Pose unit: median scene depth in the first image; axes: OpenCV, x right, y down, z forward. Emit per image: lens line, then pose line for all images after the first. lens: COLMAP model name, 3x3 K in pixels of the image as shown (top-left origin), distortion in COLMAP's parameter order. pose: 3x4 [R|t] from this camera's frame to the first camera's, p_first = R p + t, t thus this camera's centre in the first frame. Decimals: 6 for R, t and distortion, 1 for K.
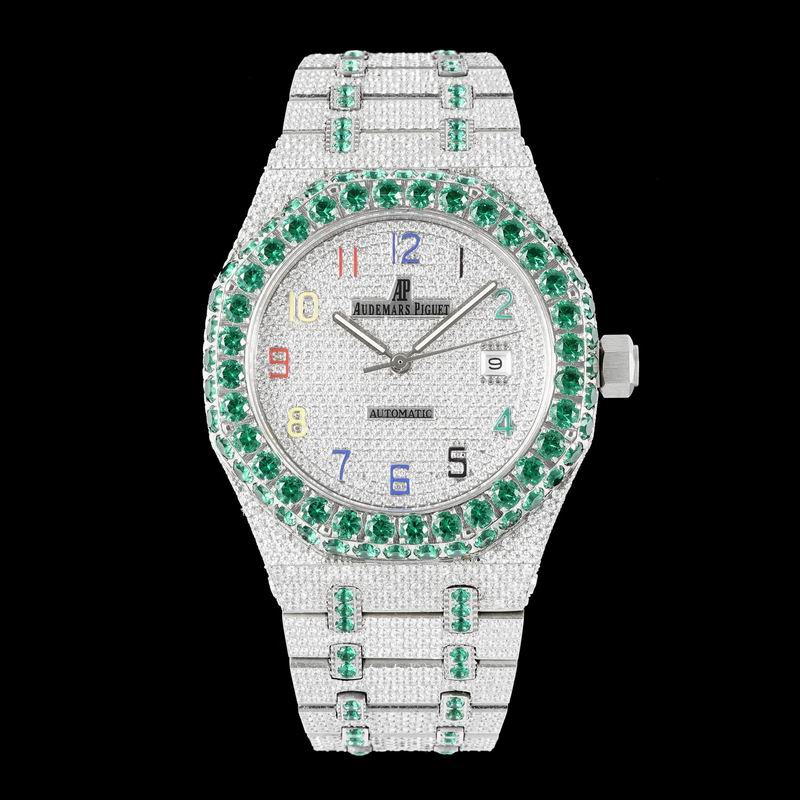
lens RADIAL K [[4757.5, 0, 400.0], [0, 4757.5, 400.0], [0, 0, 1]] dist [0.108165, 36.461037]
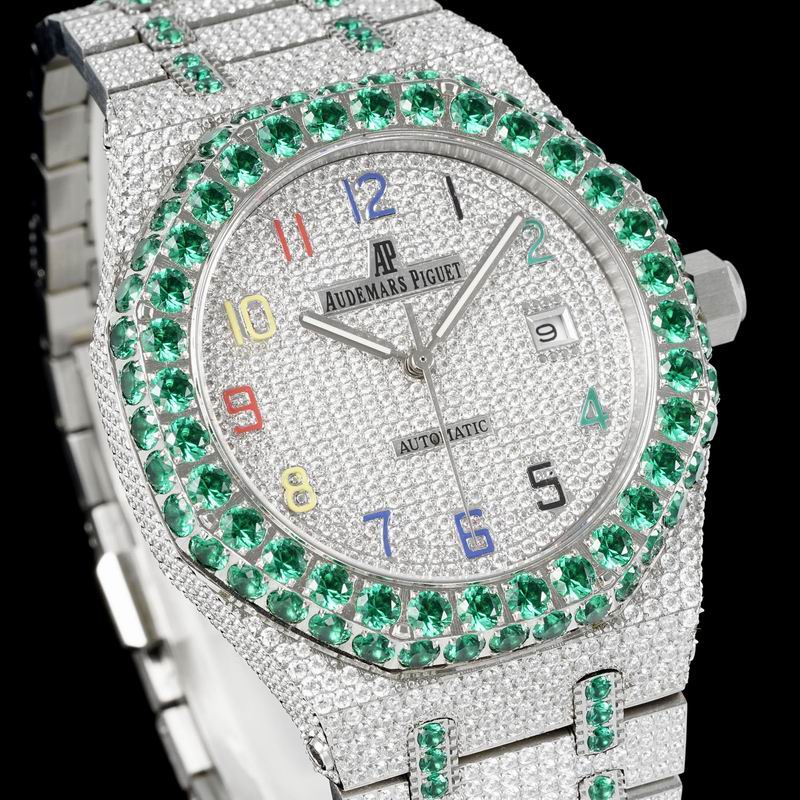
lens RADIAL K [[4757.5, 0, 400.0], [0, 4757.5, 400.0], [0, 0, 1]] dist [0.108165, 36.461037]
pose [[0.917195, -0.242031, 0.316503, -0.207783], [0.283132, 0.954817, -0.090336, 0.054626], [-0.280339, 0.172467, 0.944280, 0.390181]]
